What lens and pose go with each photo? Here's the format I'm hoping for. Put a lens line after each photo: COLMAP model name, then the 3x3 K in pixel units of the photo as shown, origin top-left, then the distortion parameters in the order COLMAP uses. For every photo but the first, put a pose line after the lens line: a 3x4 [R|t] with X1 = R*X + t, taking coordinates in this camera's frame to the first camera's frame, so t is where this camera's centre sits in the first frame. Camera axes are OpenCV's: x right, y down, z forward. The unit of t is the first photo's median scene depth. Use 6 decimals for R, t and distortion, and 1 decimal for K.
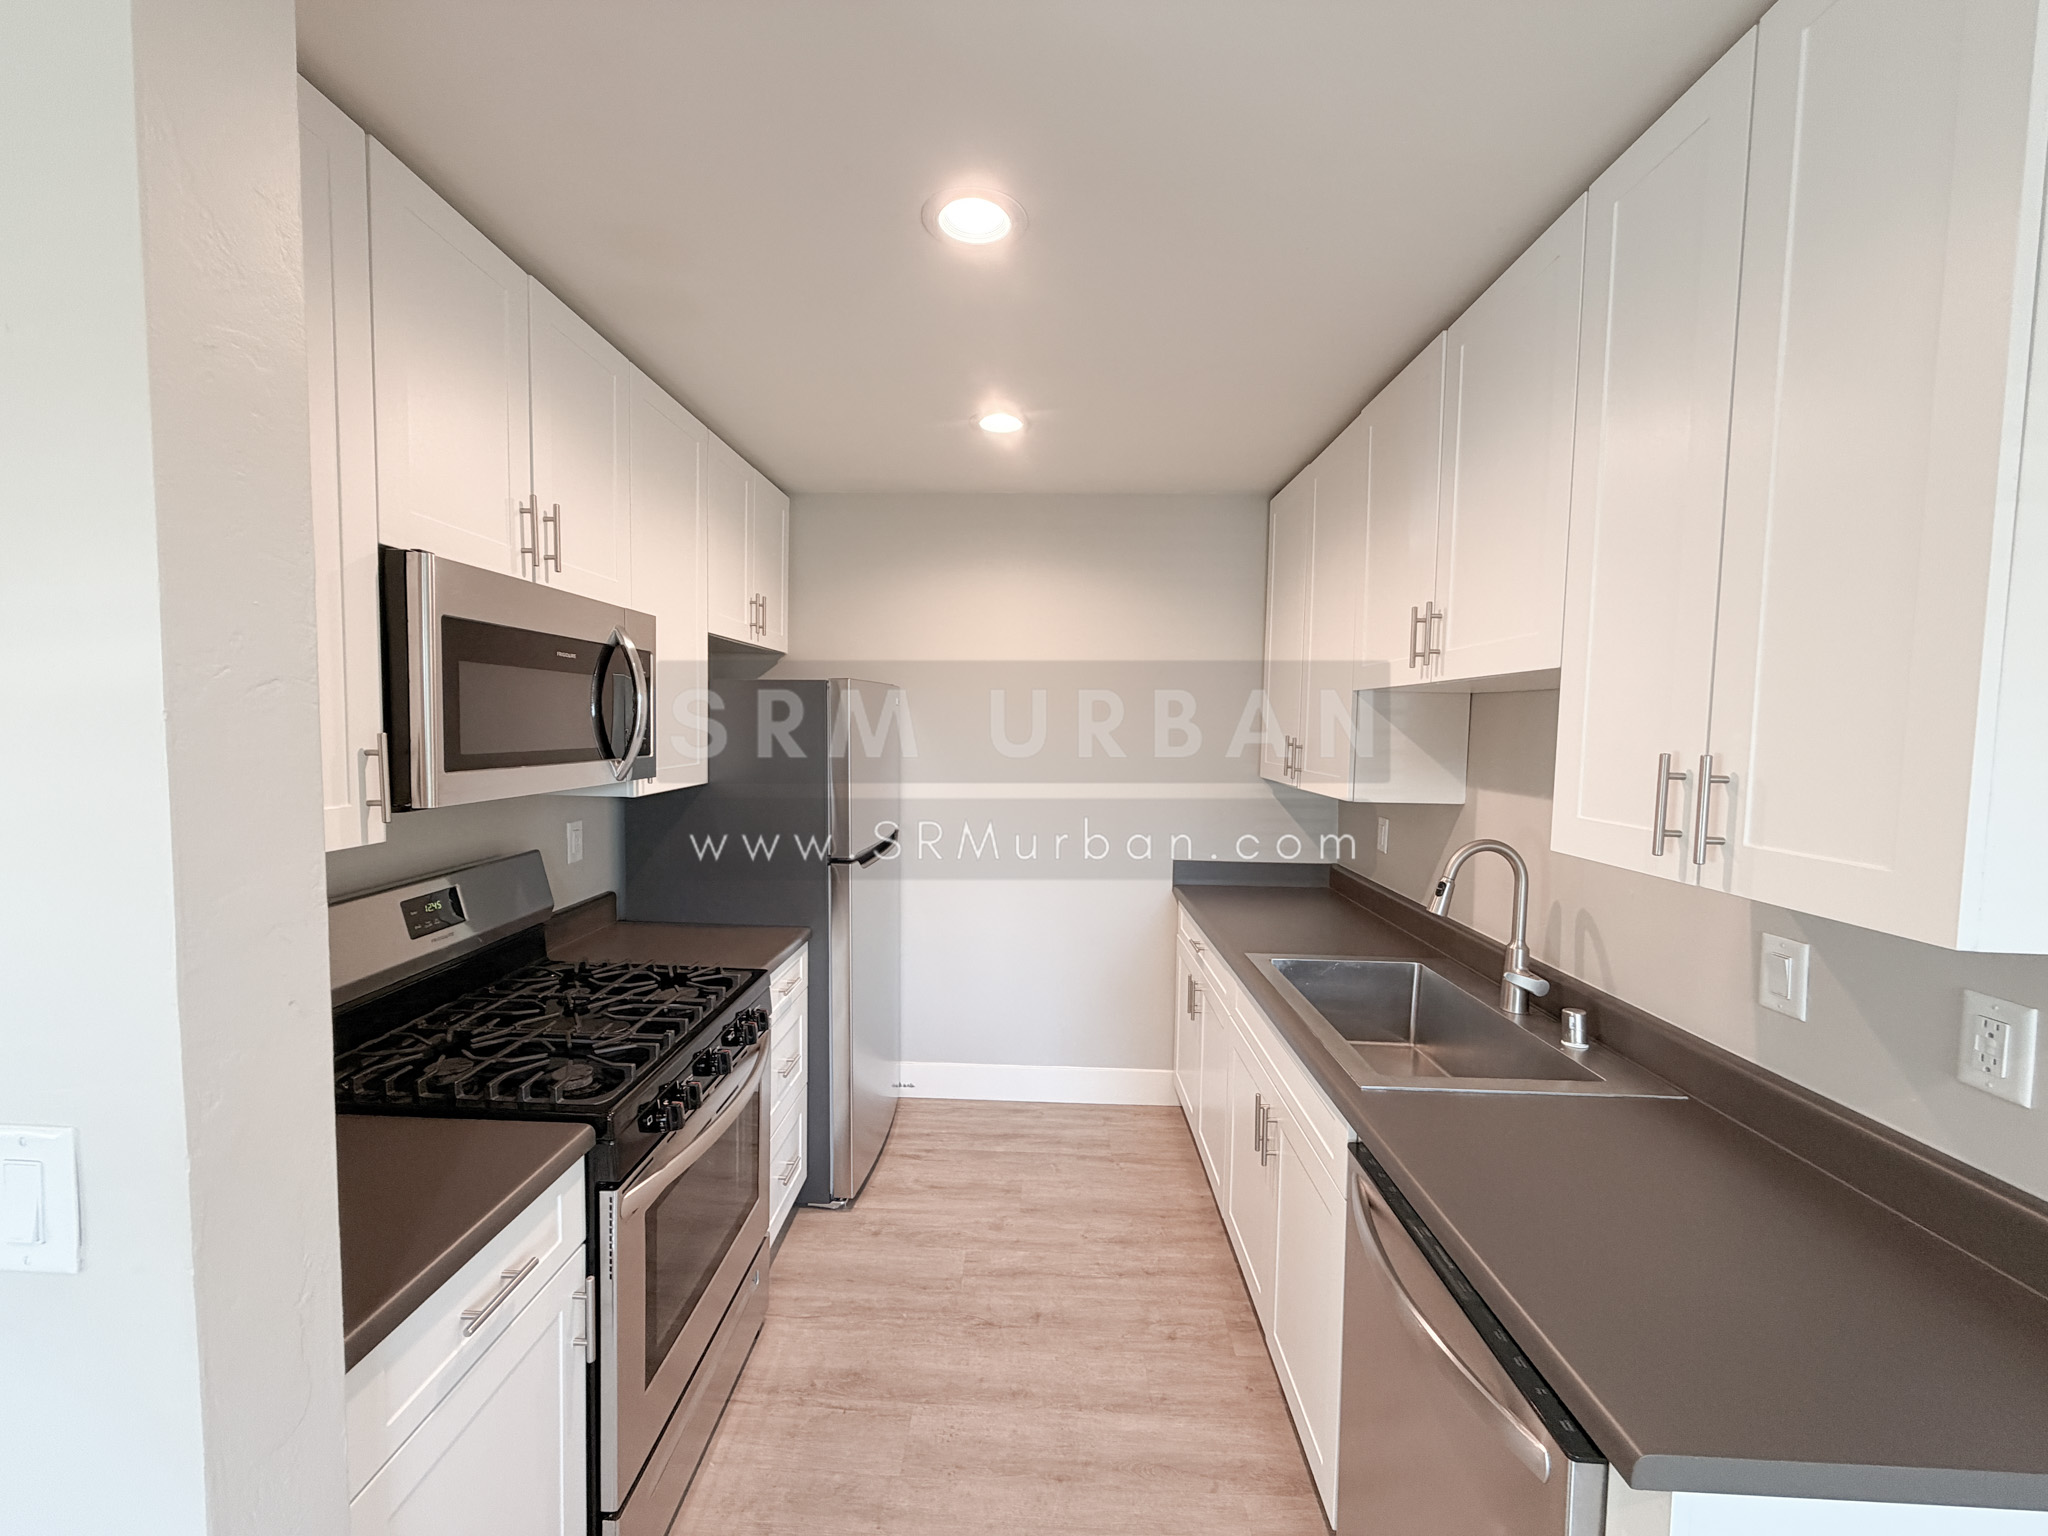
lens RADIAL K [[811.6, 0, 1024.0], [0, 811.6, 768.0], [0, 0, 1]] dist [0.000334, -0.000097]
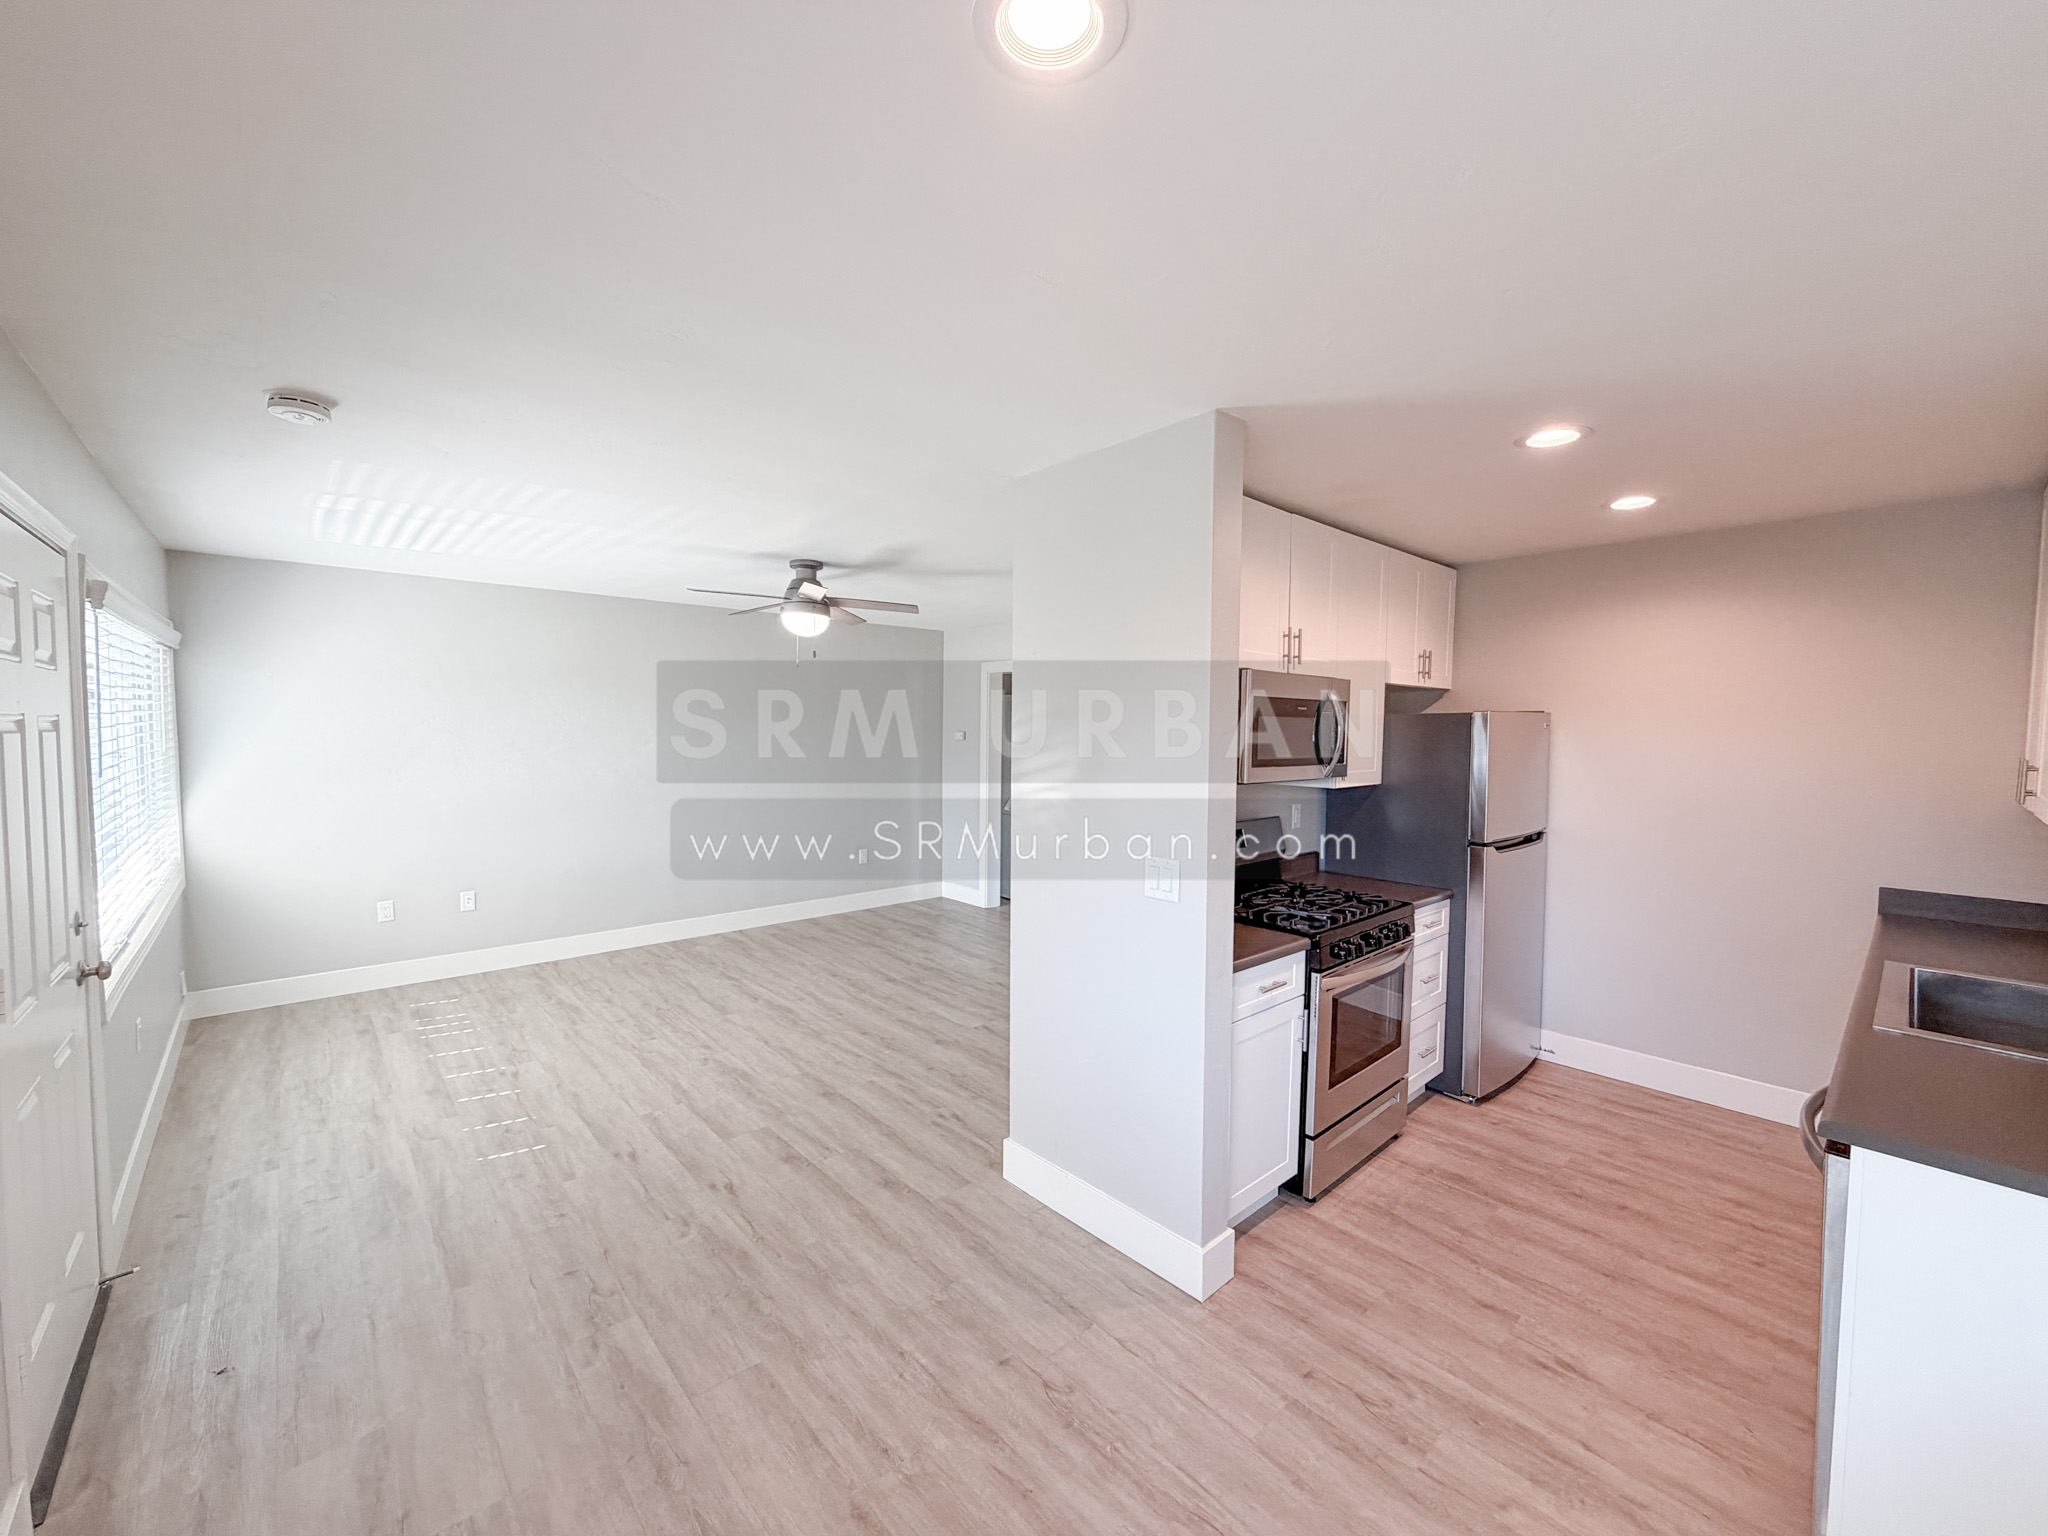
lens RADIAL K [[819.1, 0, 1014.9], [0, 819.1, 774.5], [0, 0, 1]] dist [0.002101, 0.000038]
pose [[0.685420, 0.027013, -0.727646, 0.296709], [-0.037484, 0.999296, 0.001788, 0.029026], [0.727182, 0.026050, 0.685950, -0.635312]]
